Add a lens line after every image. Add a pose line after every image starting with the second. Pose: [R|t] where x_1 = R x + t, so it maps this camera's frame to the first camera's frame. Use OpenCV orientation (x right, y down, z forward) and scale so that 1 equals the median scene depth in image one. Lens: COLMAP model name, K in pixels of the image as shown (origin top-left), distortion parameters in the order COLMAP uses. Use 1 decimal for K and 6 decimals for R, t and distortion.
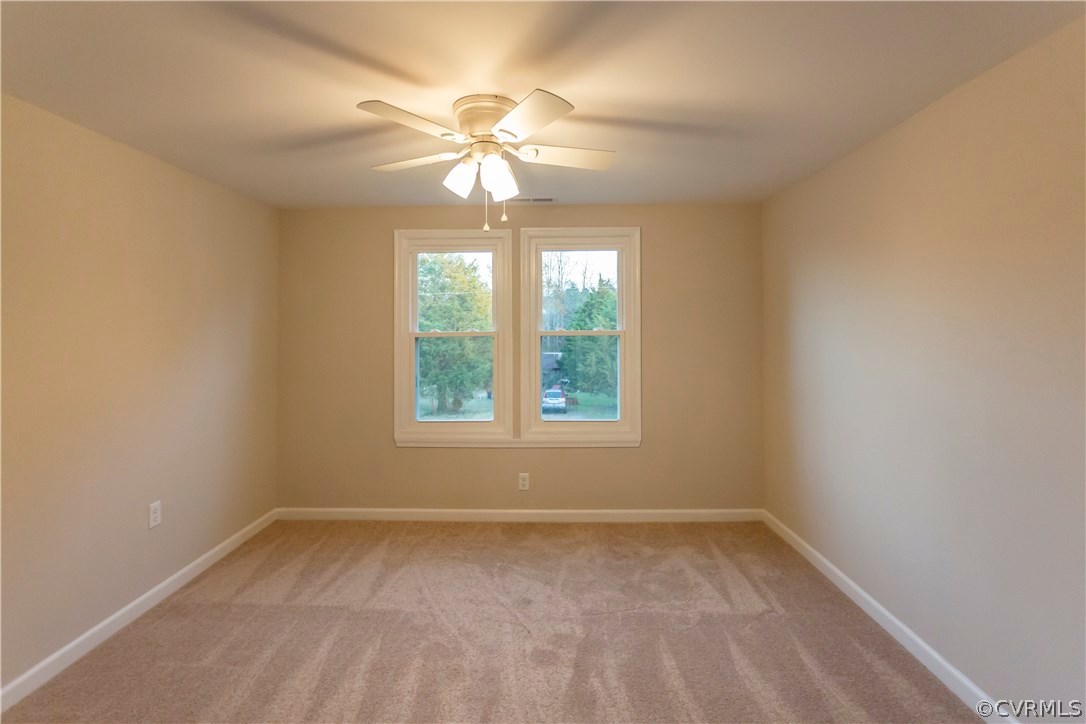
lens RADIAL K [[519.4, 0, 540.6], [0, 519.4, 340.6], [0, 0, 1]] dist [-0.000893, 0.000020]
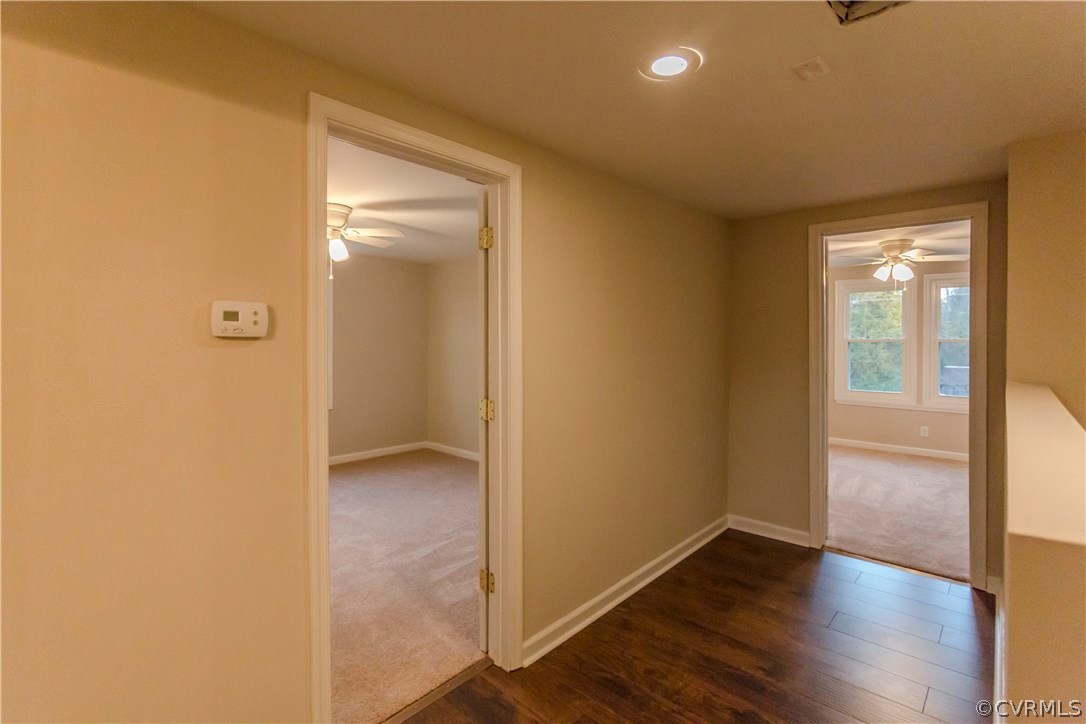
lens RADIAL K [[519.4, 0, 540.6], [0, 519.4, 340.6], [0, 0, 1]] dist [-0.000893, 0.000020]
pose [[0.753525, 0.006590, -0.657387, 0.015382], [-0.016351, 0.999828, -0.008720, 0.002523], [0.657216, 0.017320, 0.753503, -0.121427]]
